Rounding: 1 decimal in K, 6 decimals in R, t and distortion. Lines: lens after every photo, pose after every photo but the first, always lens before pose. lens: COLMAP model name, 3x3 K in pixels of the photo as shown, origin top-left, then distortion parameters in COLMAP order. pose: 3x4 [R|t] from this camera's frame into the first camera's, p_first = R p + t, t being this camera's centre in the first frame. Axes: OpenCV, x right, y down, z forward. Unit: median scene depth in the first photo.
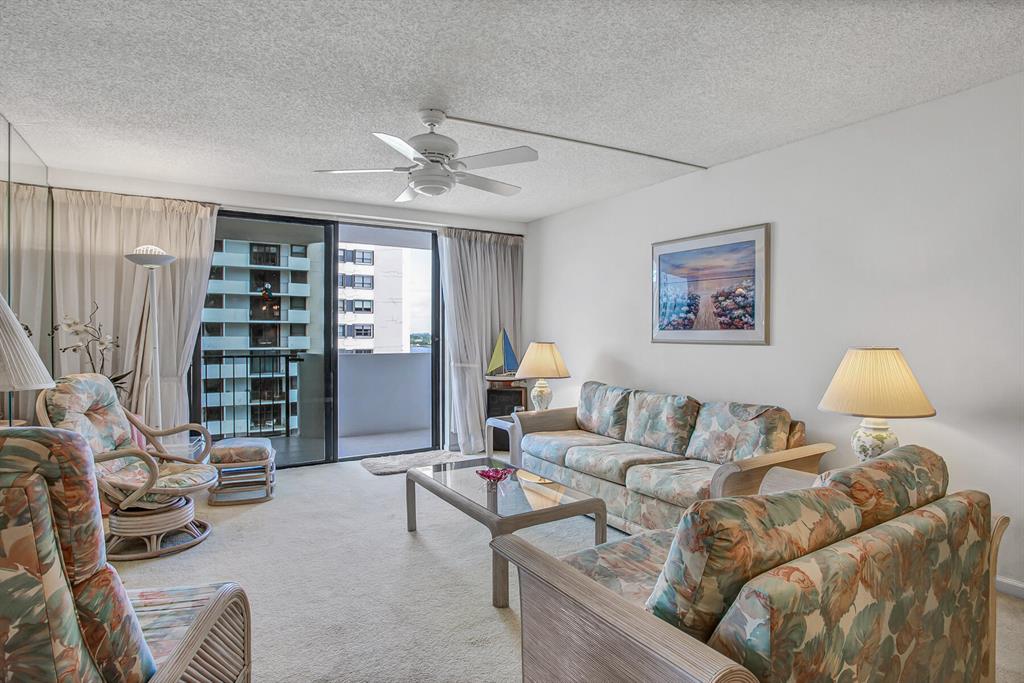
lens RADIAL K [[548.2, 0, 522.3], [0, 548.2, 338.9], [0, 0, 1]] dist [-0.021418, 0.004266]
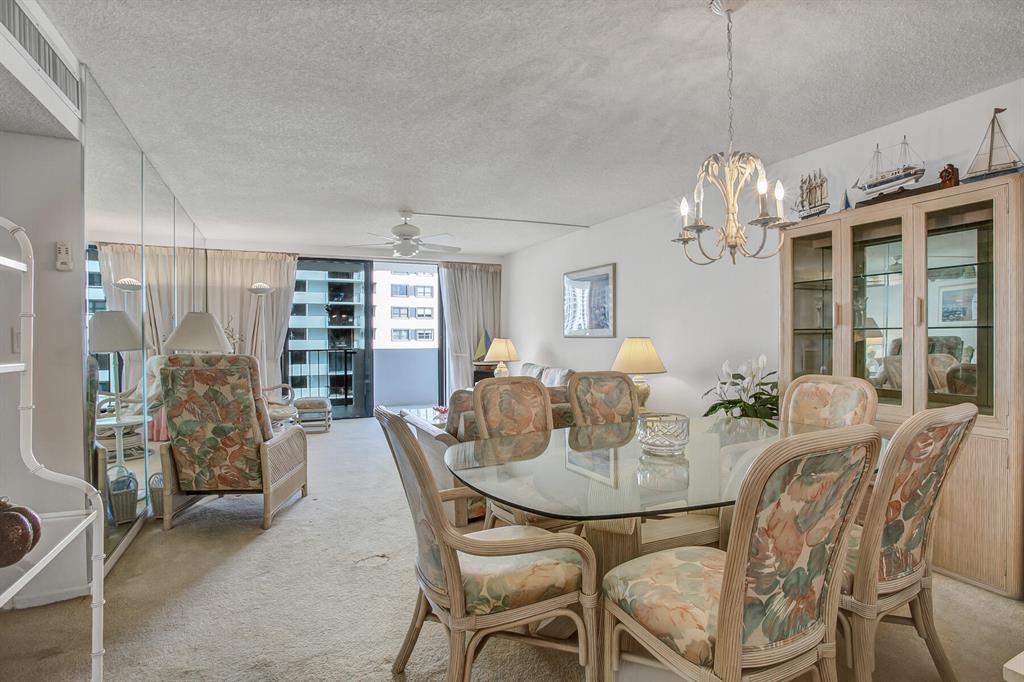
lens RADIAL K [[500.4, 0, 505.8], [0, 500.4, 344.5], [0, 0, 1]] dist [0.003284, 0.000560]
pose [[0.992372, -0.002639, -0.123252, 0.310241], [0.003396, 0.999977, 0.005931, 0.021745], [0.123233, -0.006305, 0.992358, -0.527058]]
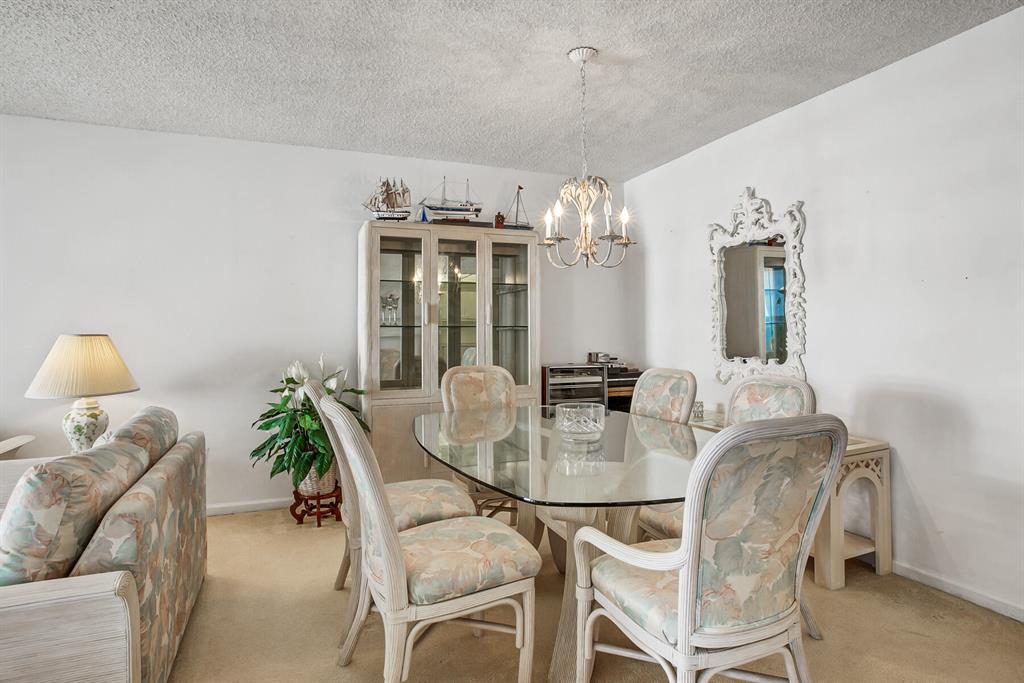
lens RADIAL K [[548.2, 0, 512.6], [0, 548.2, 337.0], [0, 0, 1]] dist [-0.021418, 0.004266]
pose [[0.179606, -0.003909, 0.983731, -0.177402], [0.018856, 0.999822, 0.000531, 0.024468], [-0.983558, 0.018453, 0.179648, -0.025581]]
